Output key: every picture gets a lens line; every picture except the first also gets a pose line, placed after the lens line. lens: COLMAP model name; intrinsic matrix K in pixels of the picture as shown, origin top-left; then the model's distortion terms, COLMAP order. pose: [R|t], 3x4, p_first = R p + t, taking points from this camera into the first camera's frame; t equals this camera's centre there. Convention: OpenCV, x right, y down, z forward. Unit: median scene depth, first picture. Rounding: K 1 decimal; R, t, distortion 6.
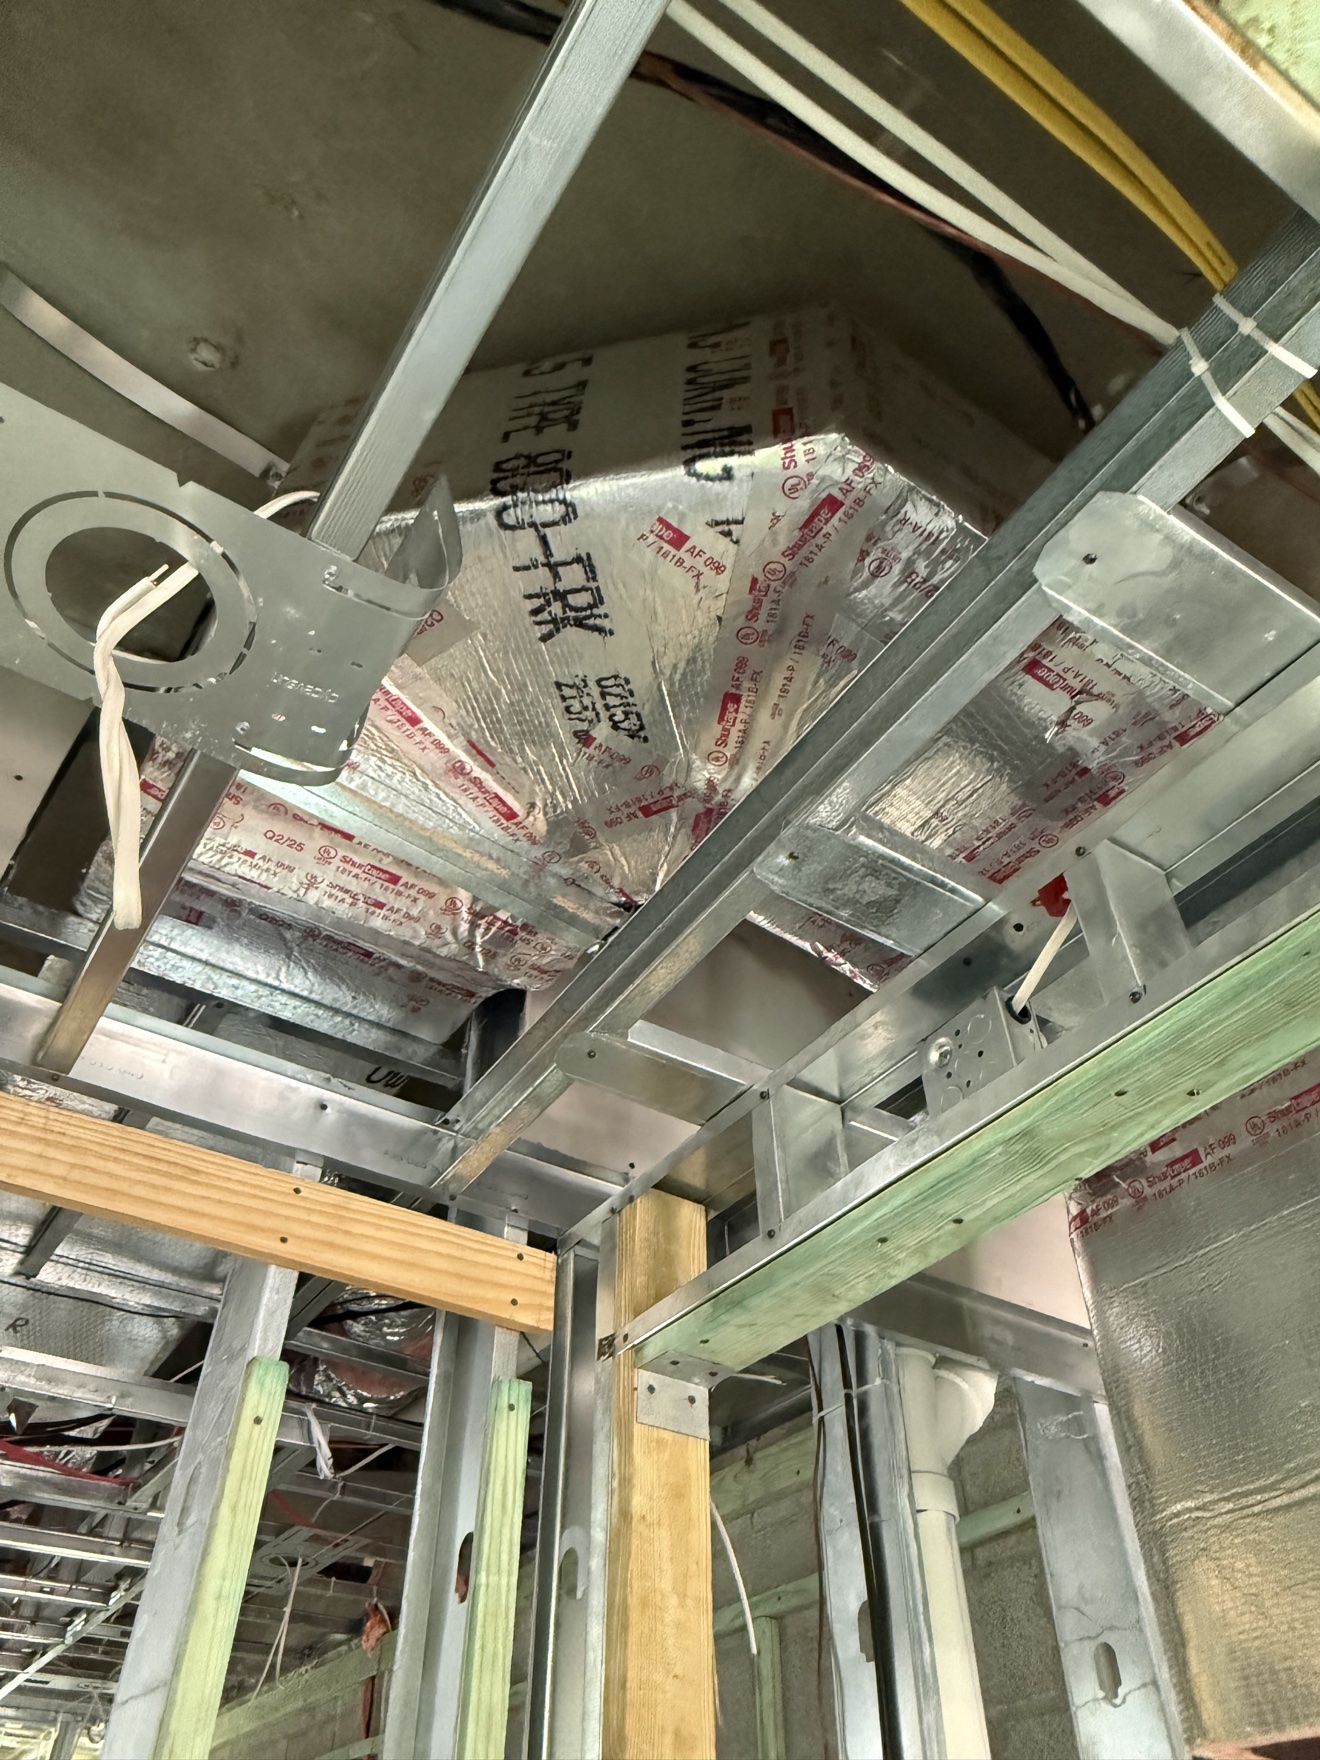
lens RADIAL K [[1257.3, 0, 660.0], [0, 1257.3, 880.0], [0, 0, 1]] dist [0.007754, -0.004821]
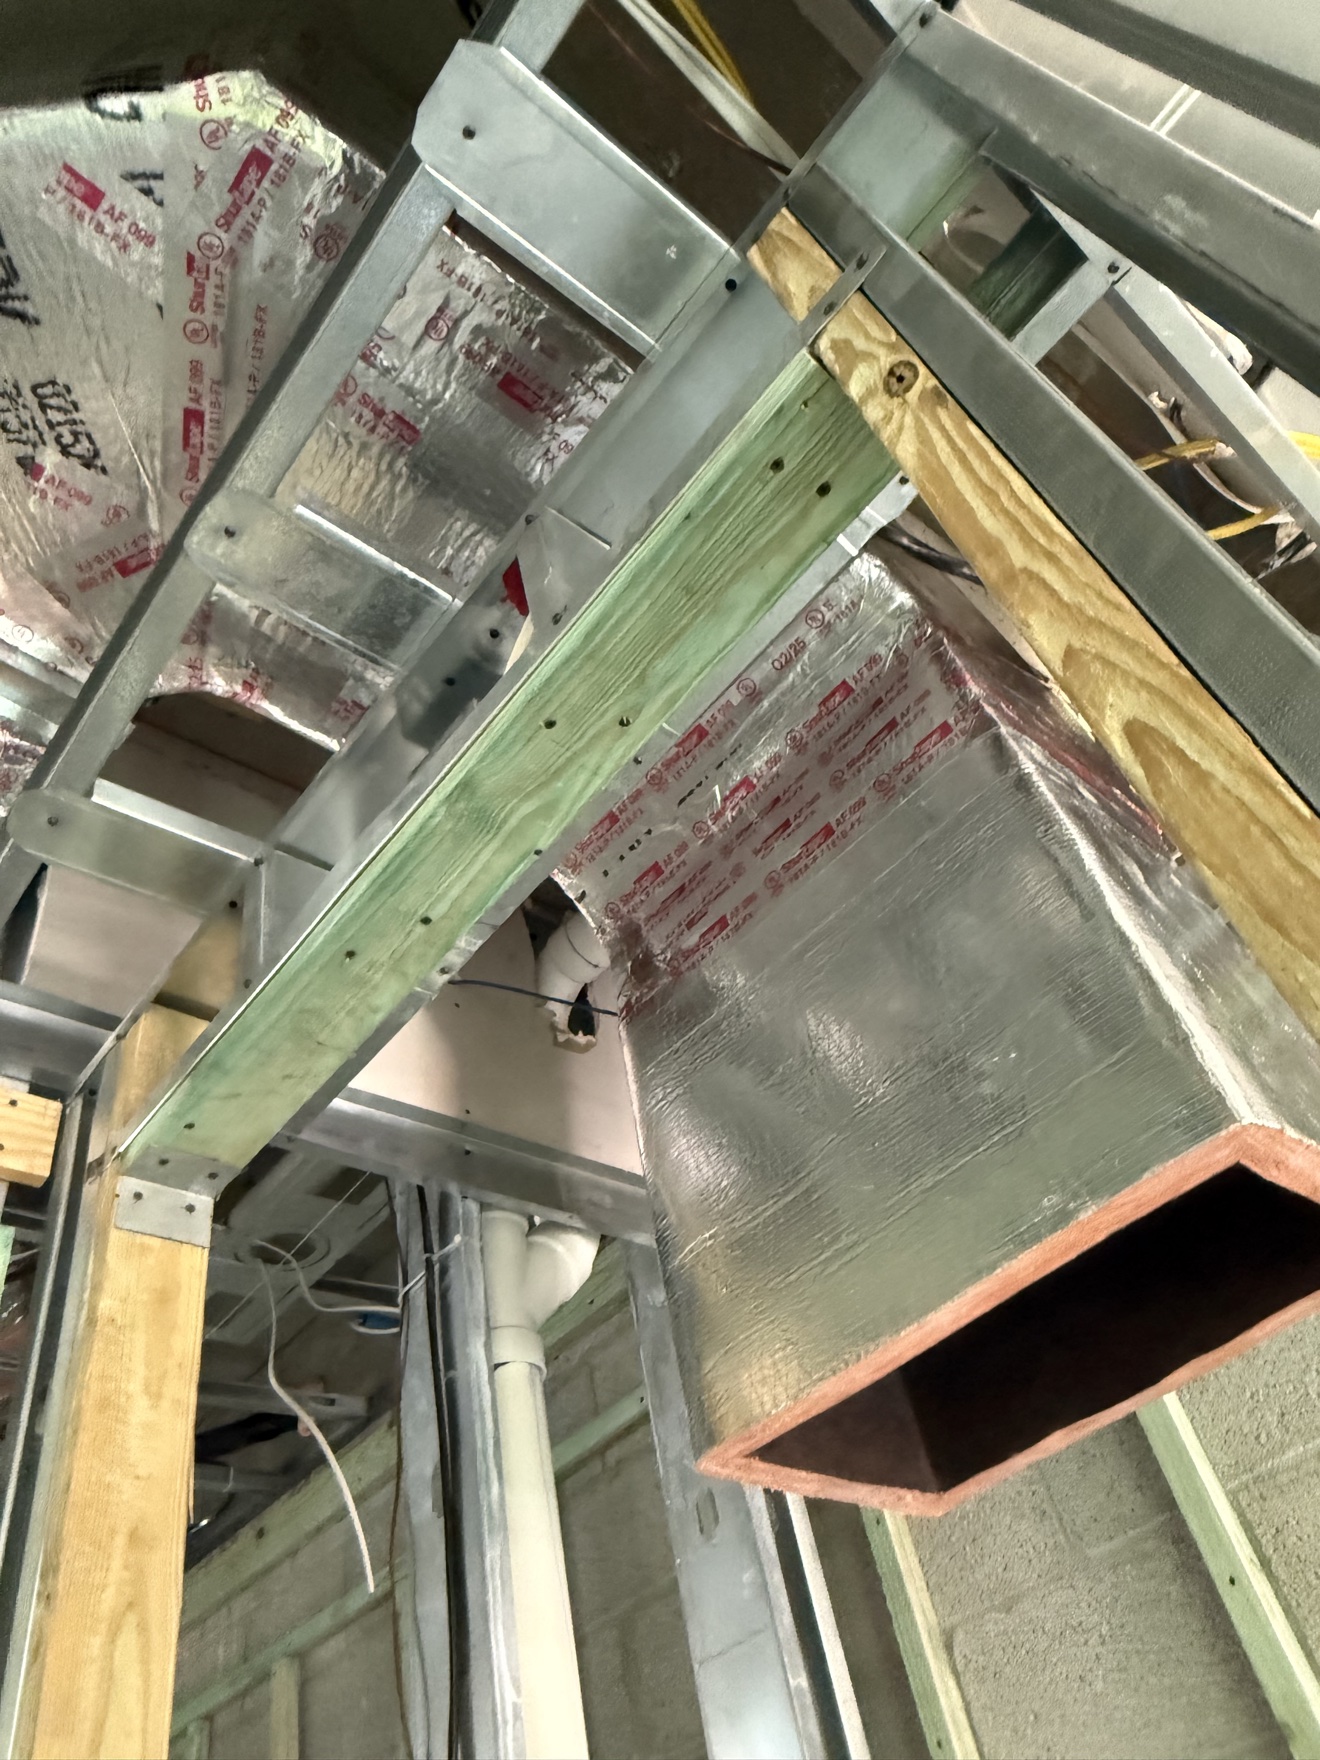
lens RADIAL K [[1257.3, 0, 660.0], [0, 1257.3, 880.0], [0, 0, 1]] dist [0.007754, -0.004821]
pose [[0.973322, -0.036769, 0.226480, 0.166849], [0.045454, 0.998413, -0.033248, 0.238241], [-0.224898, 0.042656, 0.973448, 0.041226]]
